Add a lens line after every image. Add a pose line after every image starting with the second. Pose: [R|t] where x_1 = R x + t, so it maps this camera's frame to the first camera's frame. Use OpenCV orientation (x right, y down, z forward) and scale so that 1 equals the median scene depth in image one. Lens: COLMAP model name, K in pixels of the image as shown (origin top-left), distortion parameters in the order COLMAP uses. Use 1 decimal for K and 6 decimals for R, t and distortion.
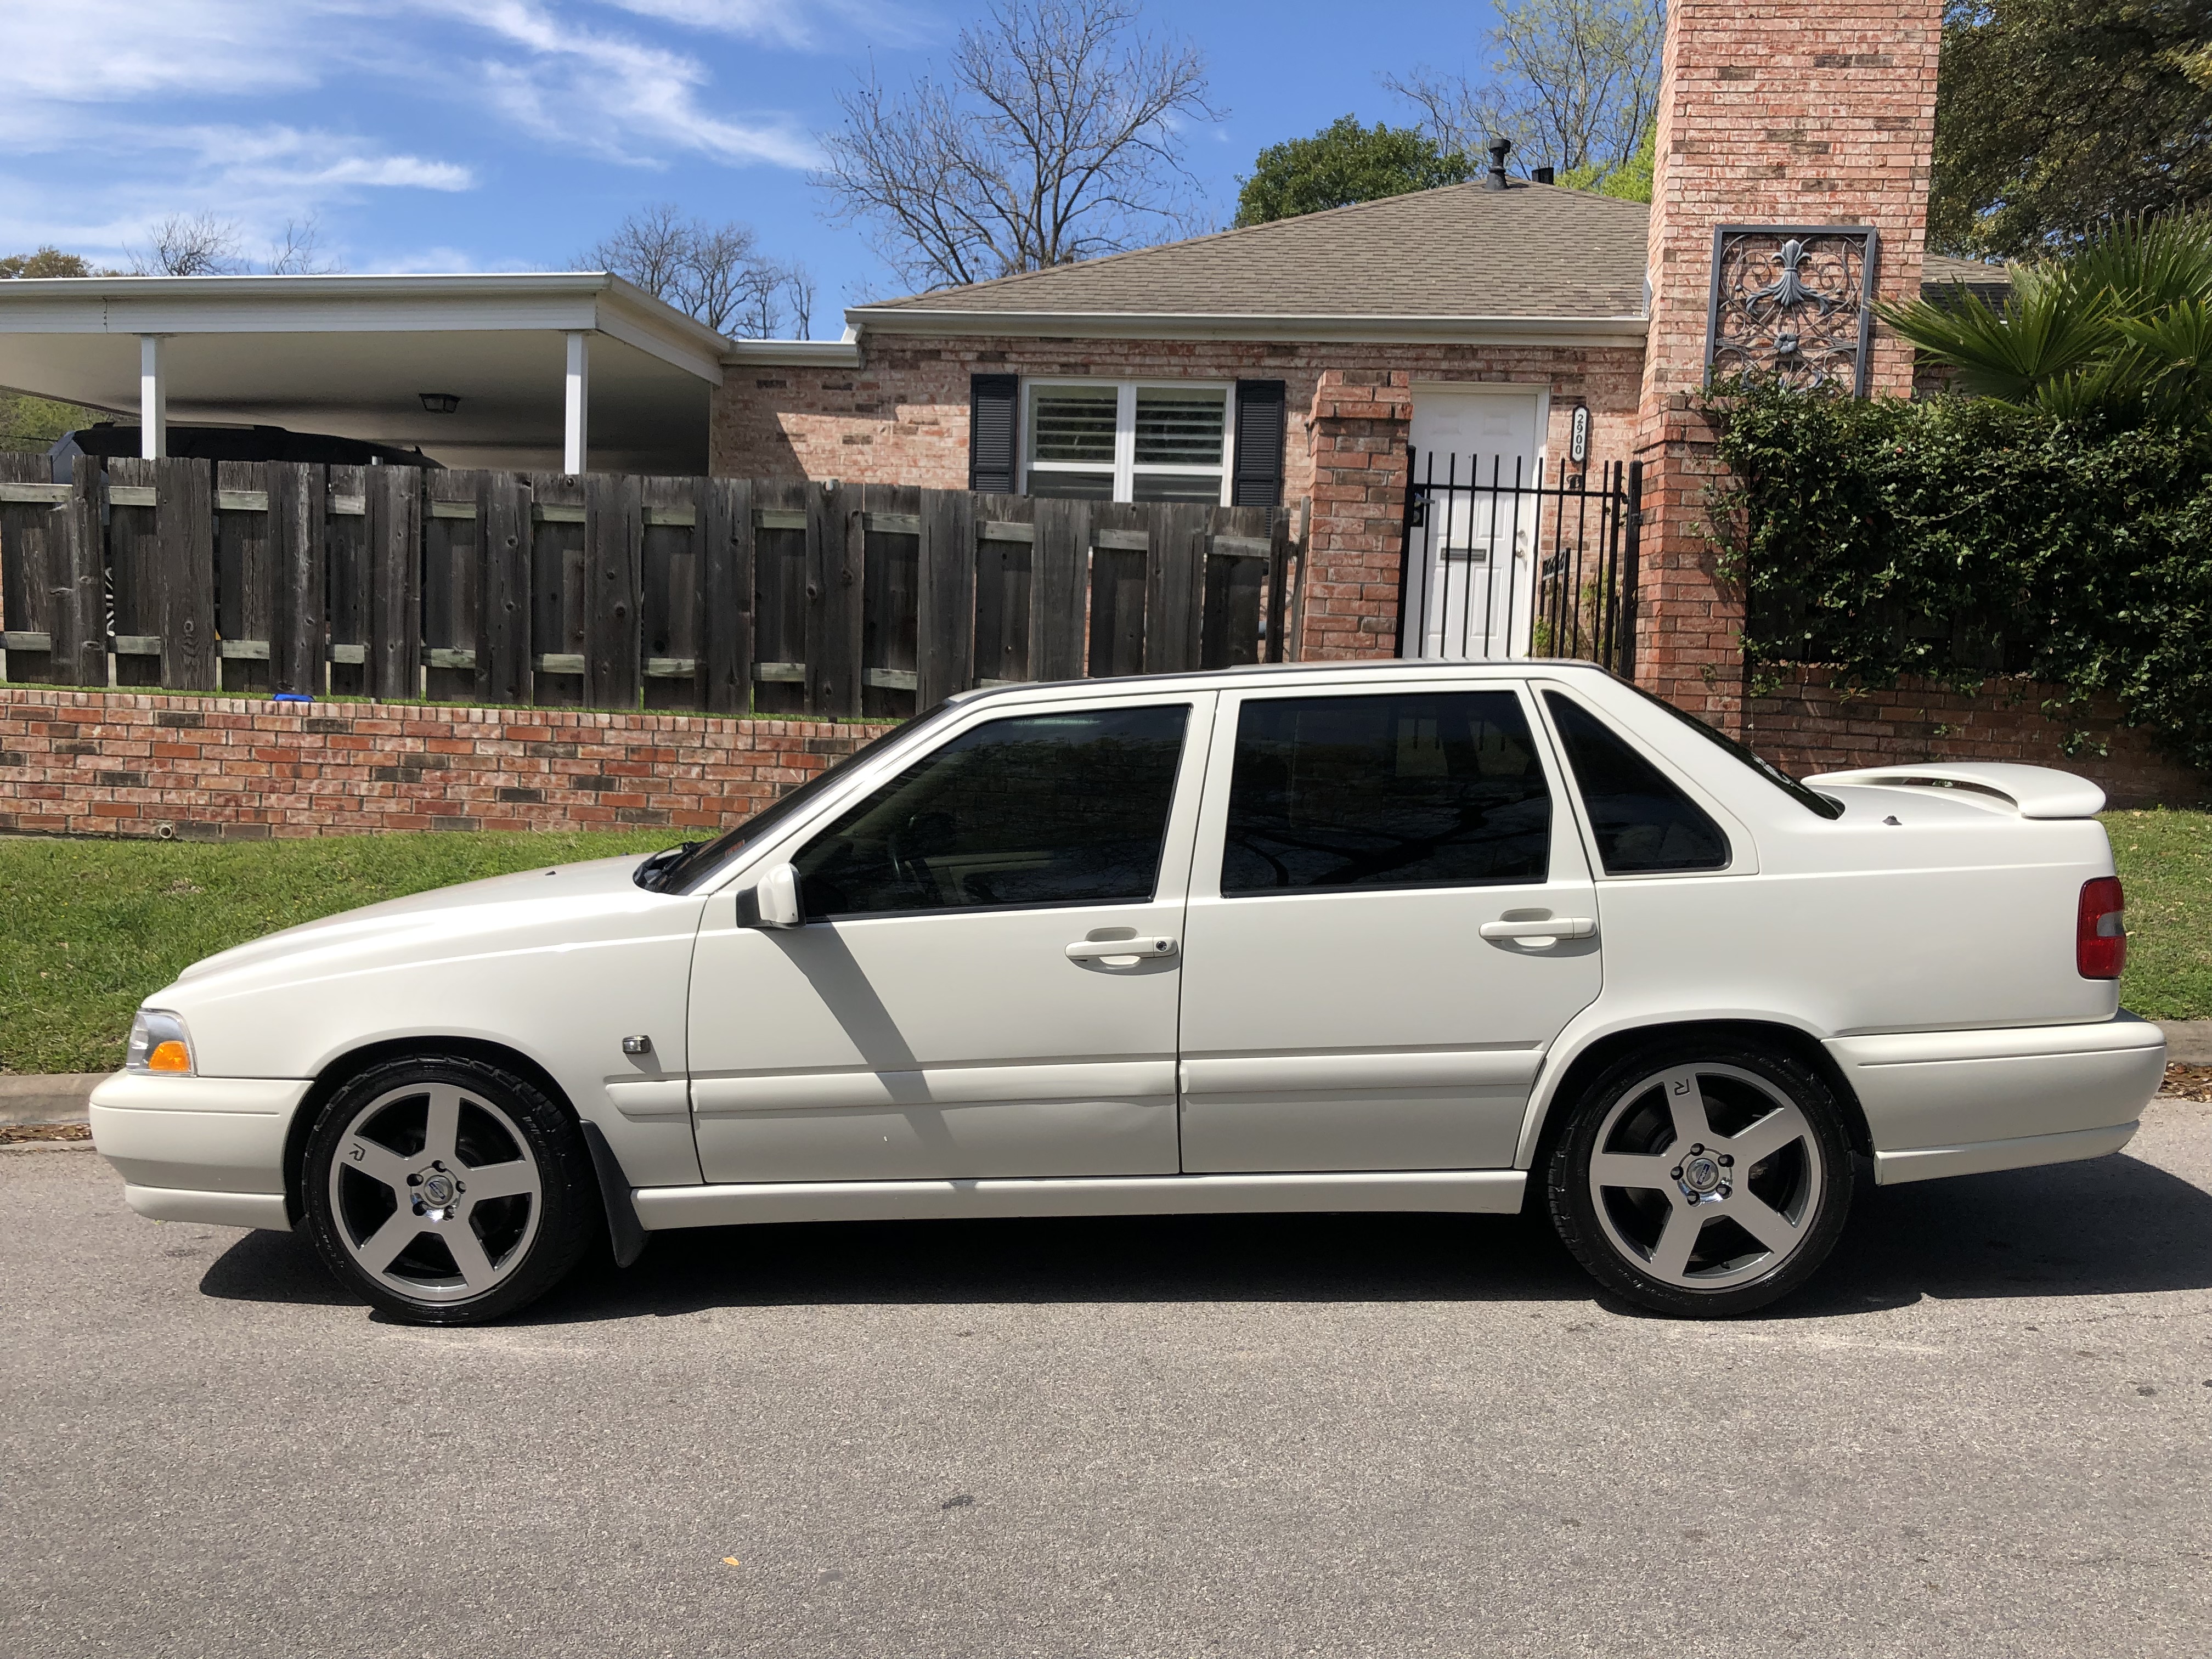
lens RADIAL K [[1789.3, 0, 1102.1], [0, 1789.3, 827.5], [0, 0, 1]] dist [0.015327, 0.003984]
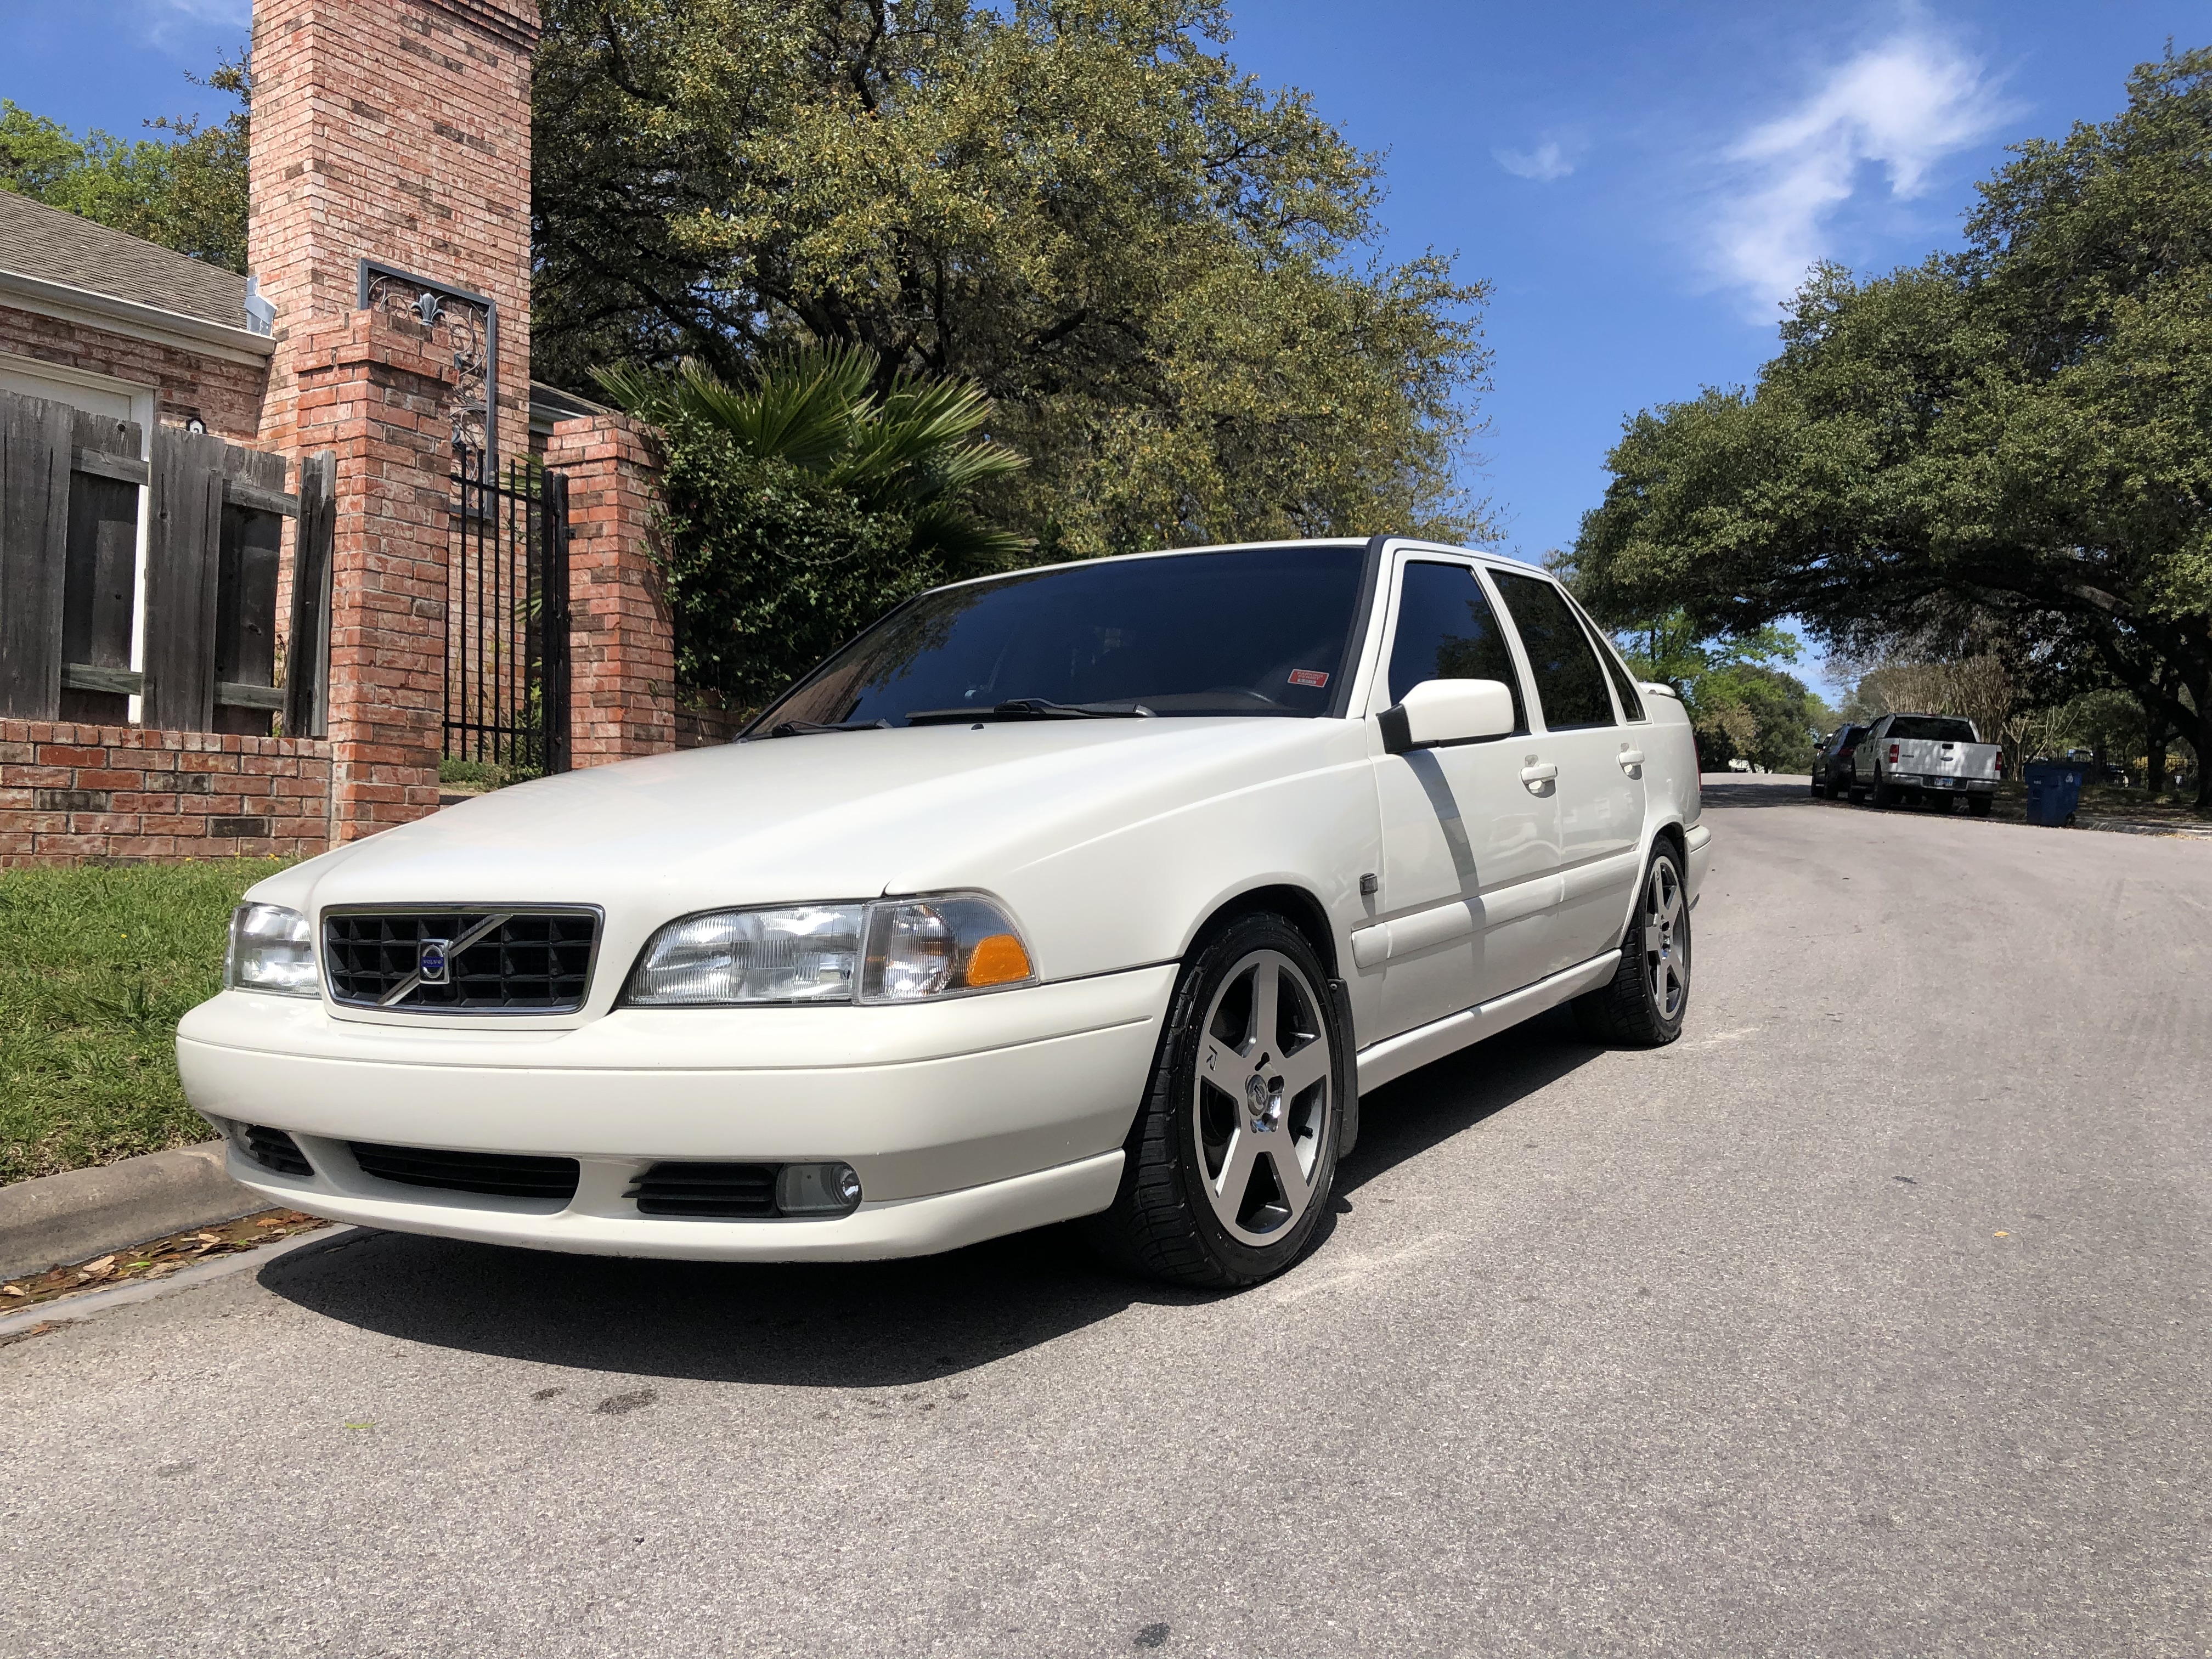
lens RADIAL K [[1789.3, 0, 1102.1], [0, 1789.3, 827.5], [0, 0, 1]] dist [0.015327, 0.003984]
pose [[0.467879, -0.019293, 0.883582, -0.443152], [0.090592, 0.995542, -0.026234, 0.043469], [-0.879137, 0.092320, 0.467541, 0.291526]]
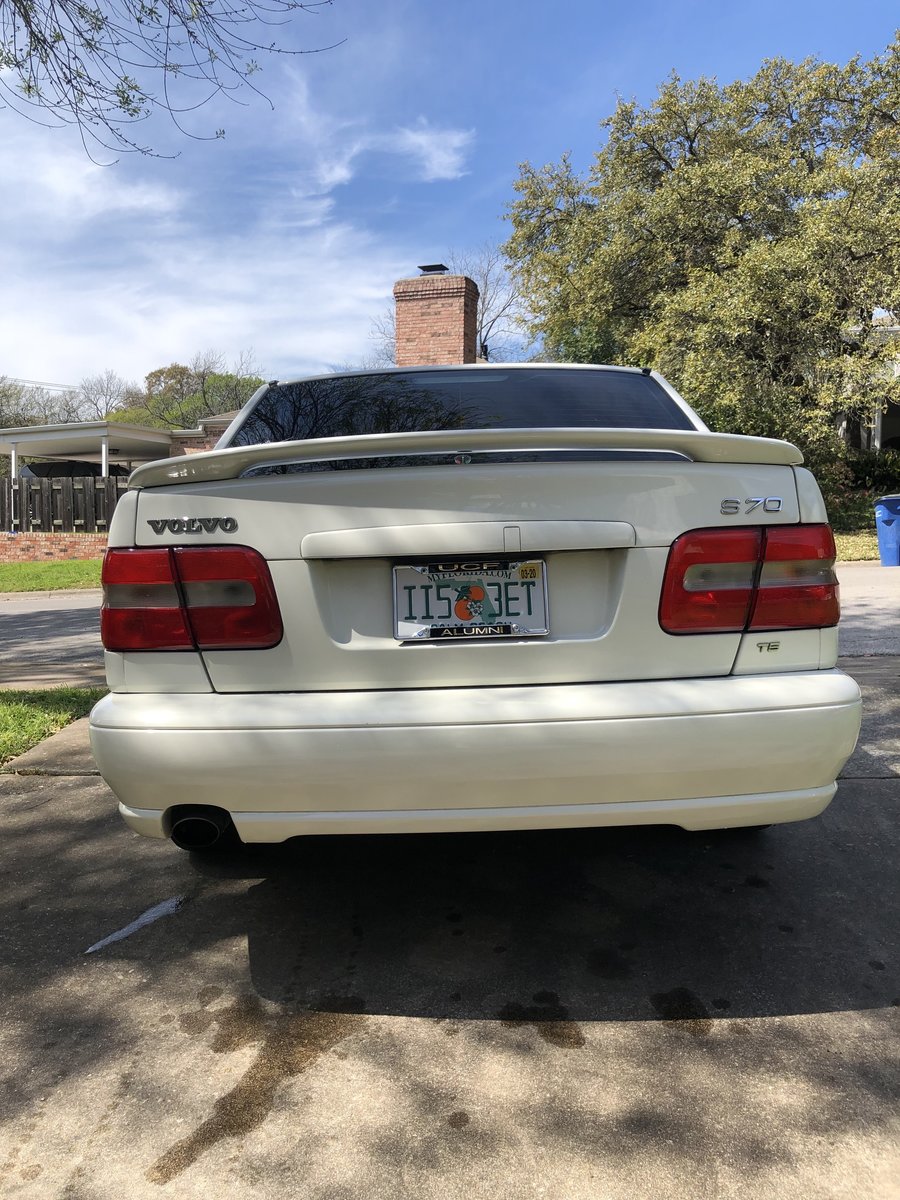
lens RADIAL K [[951.3, 0, 446.5], [0, 951.3, 587.2], [0, 0, 1]] dist [-0.002038, -0.000160]
pose [[0.965910, -0.015027, -0.258440, 1.145739], [0.004380, 0.999120, -0.041723, 0.156556], [0.258840, 0.039168, 0.965126, -0.905704]]
